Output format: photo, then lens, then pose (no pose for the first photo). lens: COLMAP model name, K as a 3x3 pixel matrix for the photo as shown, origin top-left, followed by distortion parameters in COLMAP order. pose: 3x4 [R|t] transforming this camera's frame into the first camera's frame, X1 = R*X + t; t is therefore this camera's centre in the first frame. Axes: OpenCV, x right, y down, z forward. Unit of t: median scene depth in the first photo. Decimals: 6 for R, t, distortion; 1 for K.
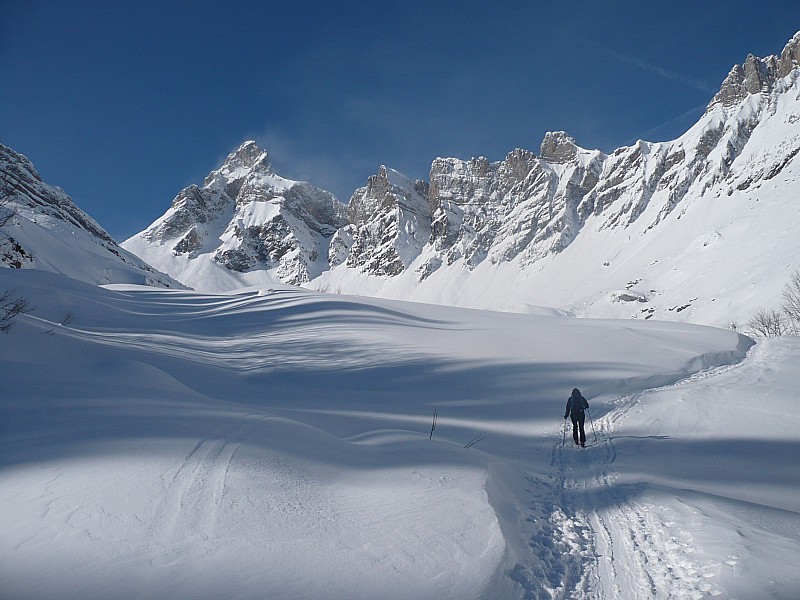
lens RADIAL K [[849.5, 0, 401.0], [0, 849.5, 296.3], [0, 0, 1]] dist [-0.029420, 0.000000]
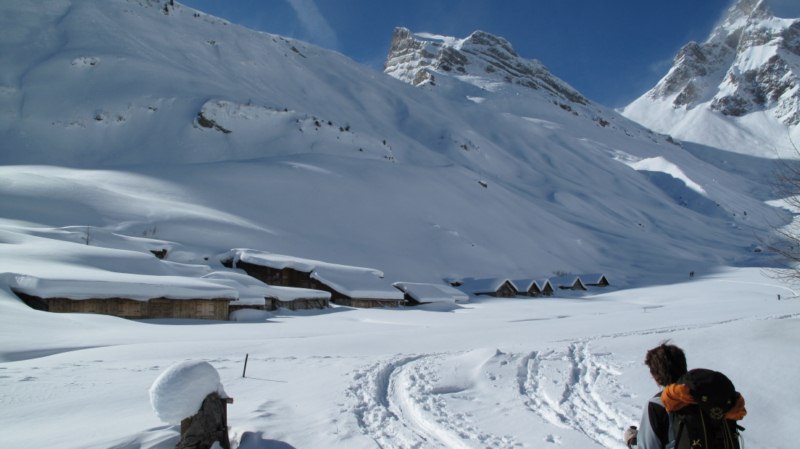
lens RADIAL K [[669.6, 0, 396.1], [0, 669.6, 223.5], [0, 0, 1]] dist [-0.140910, 0.089666]
pose [[0.723490, -0.025507, -0.689864, 0.049307], [0.093459, 0.993736, 0.061272, 0.013716], [0.683980, -0.108803, 0.721342, 0.128495]]
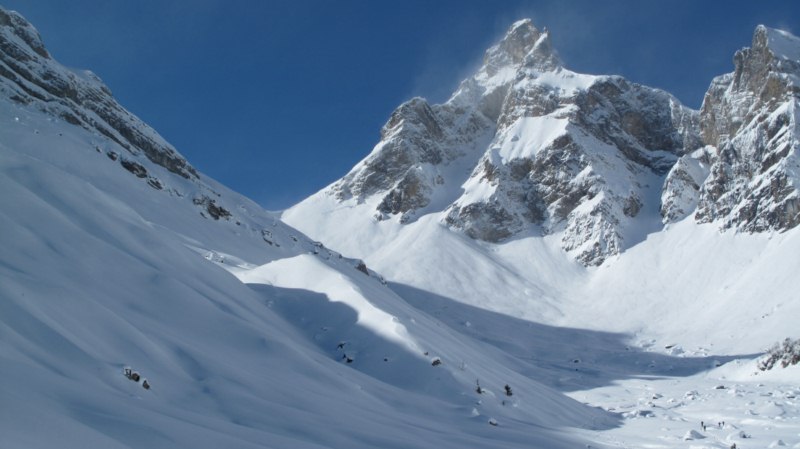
lens RADIAL K [[1287.1, 0, 402.4], [0, 1287.1, 225.9], [0, 0, 1]] dist [-0.077014, 0.000000]
pose [[0.941563, -0.058089, -0.331790, 0.024816], [0.031198, 0.995823, -0.085812, 0.027435], [0.335389, 0.070446, 0.939442, 0.214868]]
